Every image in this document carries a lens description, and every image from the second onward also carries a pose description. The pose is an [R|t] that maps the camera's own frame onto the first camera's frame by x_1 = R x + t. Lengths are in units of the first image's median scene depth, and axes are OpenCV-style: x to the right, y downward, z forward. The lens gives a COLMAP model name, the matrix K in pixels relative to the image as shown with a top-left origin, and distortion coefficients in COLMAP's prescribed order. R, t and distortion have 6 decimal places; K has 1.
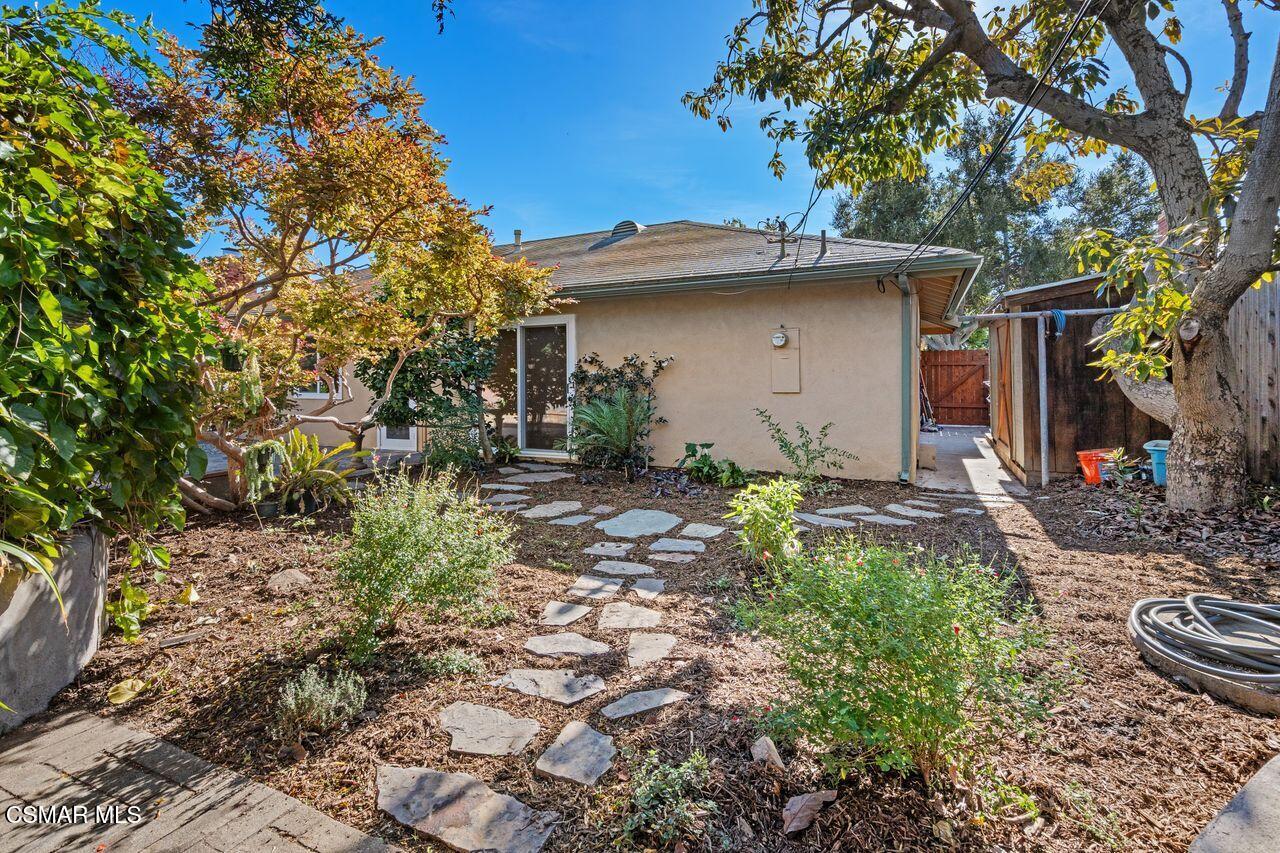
lens RADIAL K [[588.8, 0, 638.9], [0, 588.8, 392.8], [0, 0, 1]] dist [-0.003693, 0.000809]
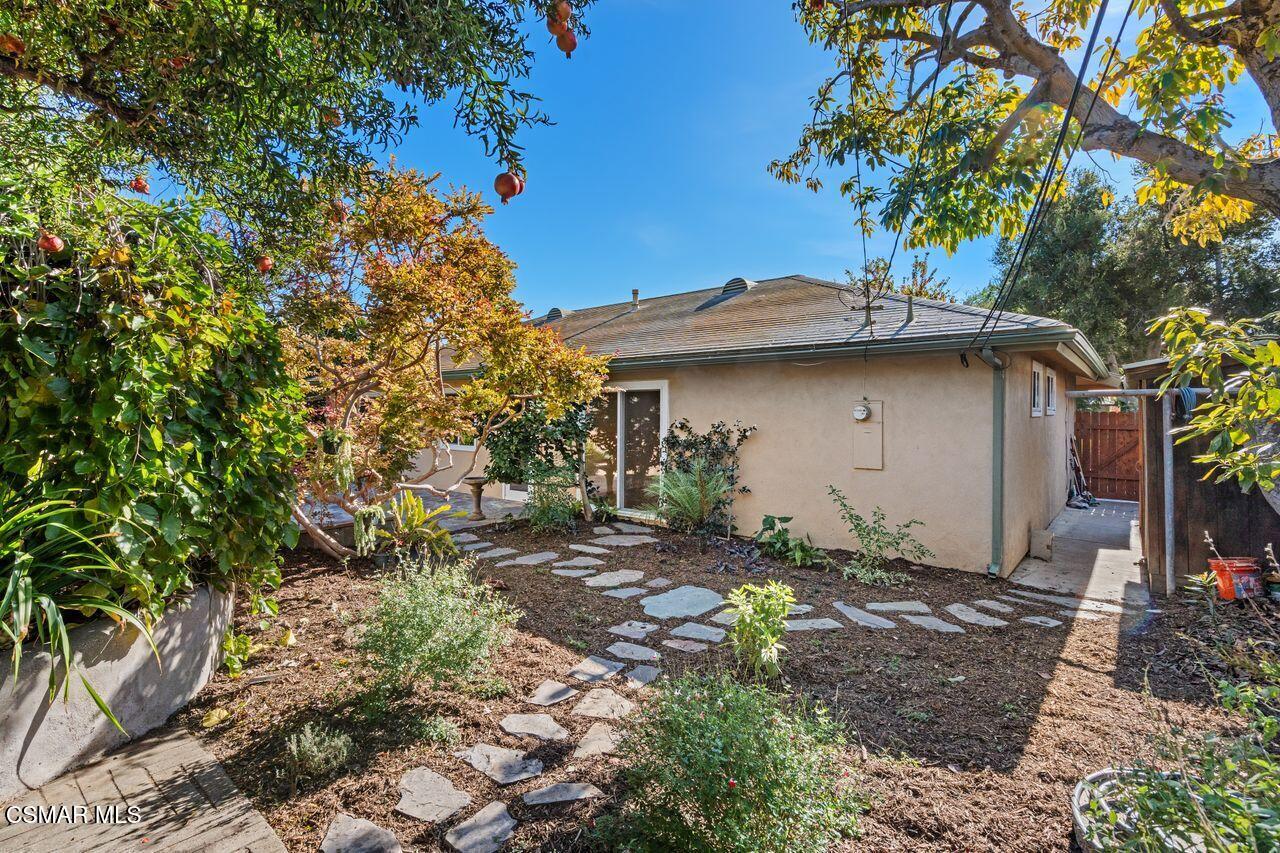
lens RADIAL K [[601.9, 0, 641.7], [0, 601.9, 427.6], [0, 0, 1]] dist [-0.002107, 0.001258]
pose [[0.967641, 0.012199, -0.252034, 0.170510], [-0.014654, 0.999862, -0.007867, -0.064634], [0.251904, 0.011305, 0.967686, -0.031325]]
